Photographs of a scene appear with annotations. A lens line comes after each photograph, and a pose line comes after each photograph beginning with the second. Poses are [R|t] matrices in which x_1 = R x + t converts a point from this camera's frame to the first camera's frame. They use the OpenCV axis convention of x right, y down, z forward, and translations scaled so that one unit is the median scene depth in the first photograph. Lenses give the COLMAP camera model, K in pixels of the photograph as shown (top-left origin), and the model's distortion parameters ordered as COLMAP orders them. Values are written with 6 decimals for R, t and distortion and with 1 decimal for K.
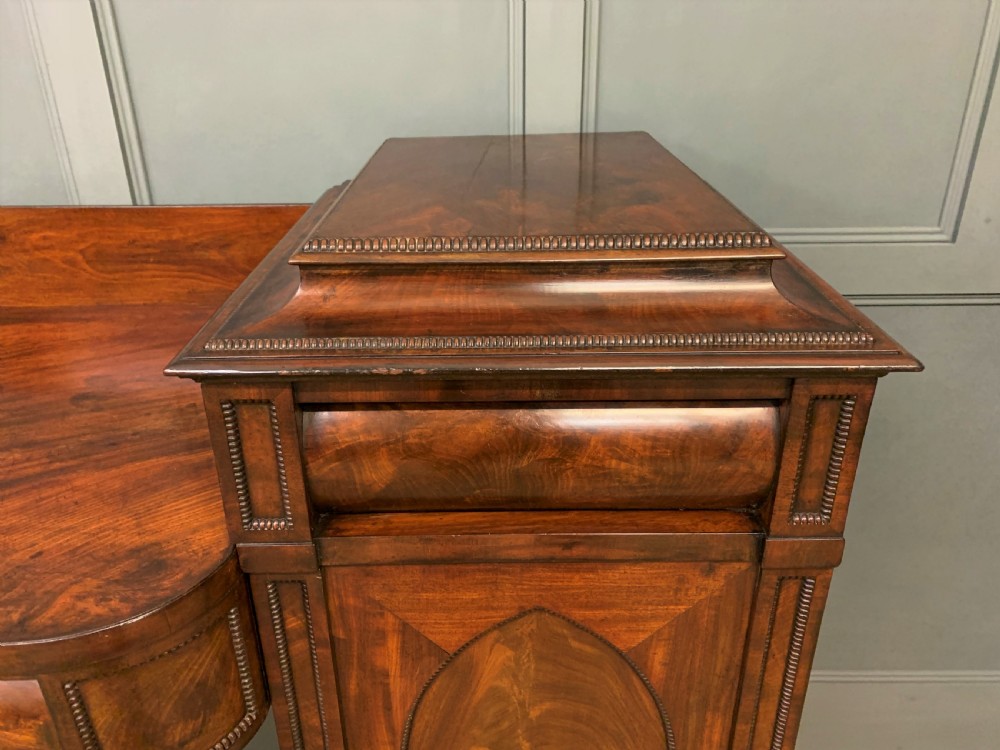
lens RADIAL K [[771.7, 0, 494.4], [0, 771.7, 363.2], [0, 0, 1]] dist [0.027336, -0.028443]
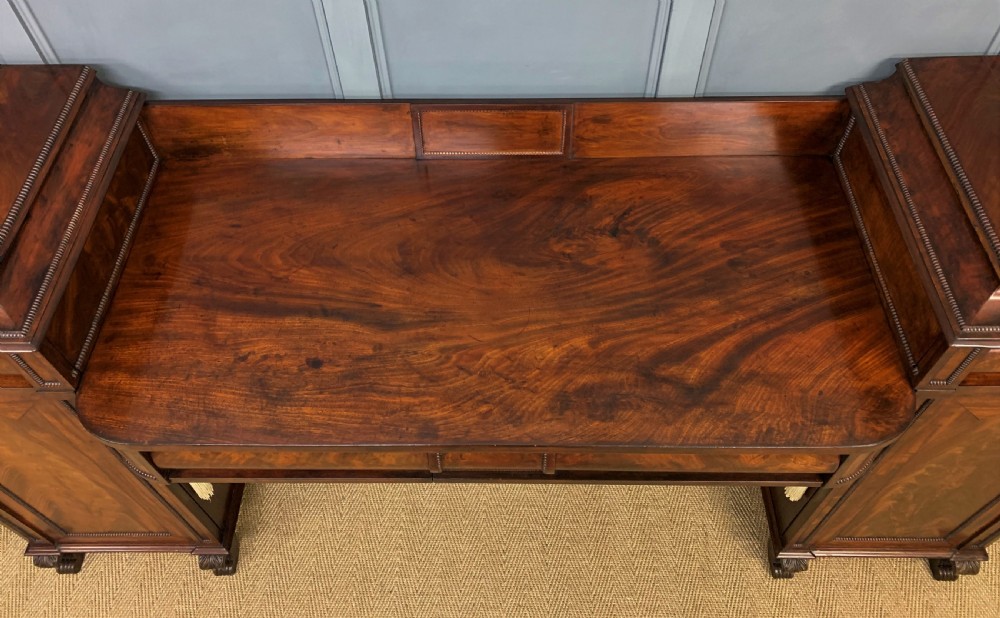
lens RADIAL K [[769.9, 0, 497.1], [0, 769.9, 270.0], [0, 0, 1]] dist [0.025174, -0.020693]
pose [[0.999838, 0.007110, -0.016549, -1.369449], [0.001356, 0.886468, 0.462787, -0.971179], [0.017961, -0.462735, 0.886315, -0.678913]]
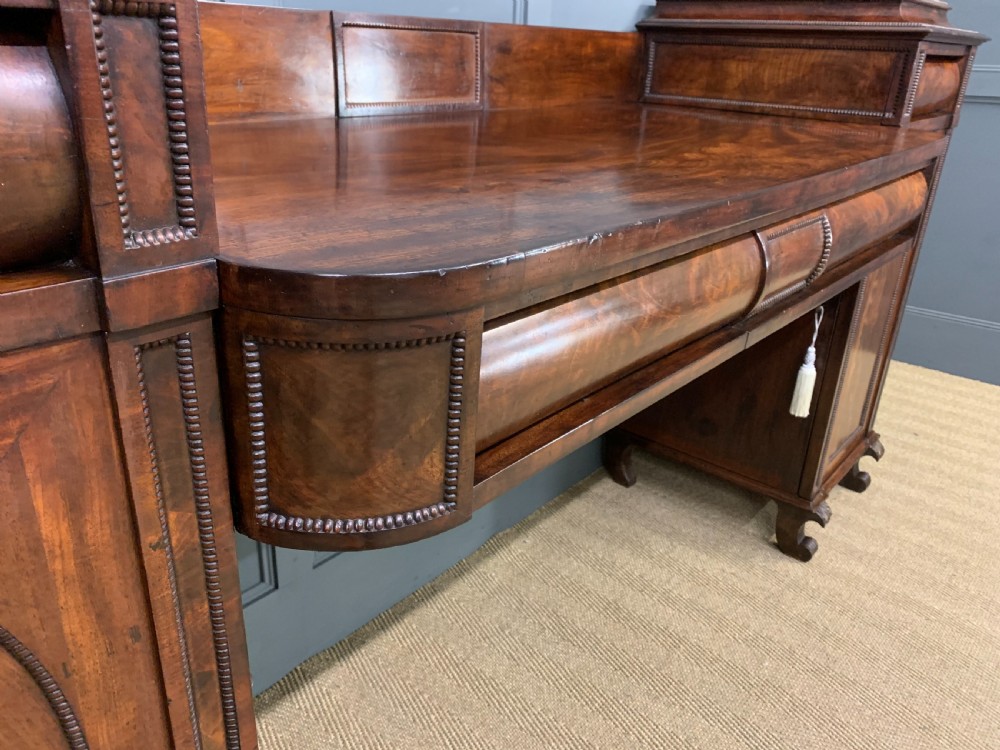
lens RADIAL K [[771.7, 0, 488.6], [0, 771.7, 374.4], [0, 0, 1]] dist [0.027336, -0.028443]
pose [[0.650958, -0.268471, 0.710054, -2.865466], [0.275039, 0.955232, 0.109024, 0.338456], [-0.707536, 0.124322, 0.695656, 0.342407]]
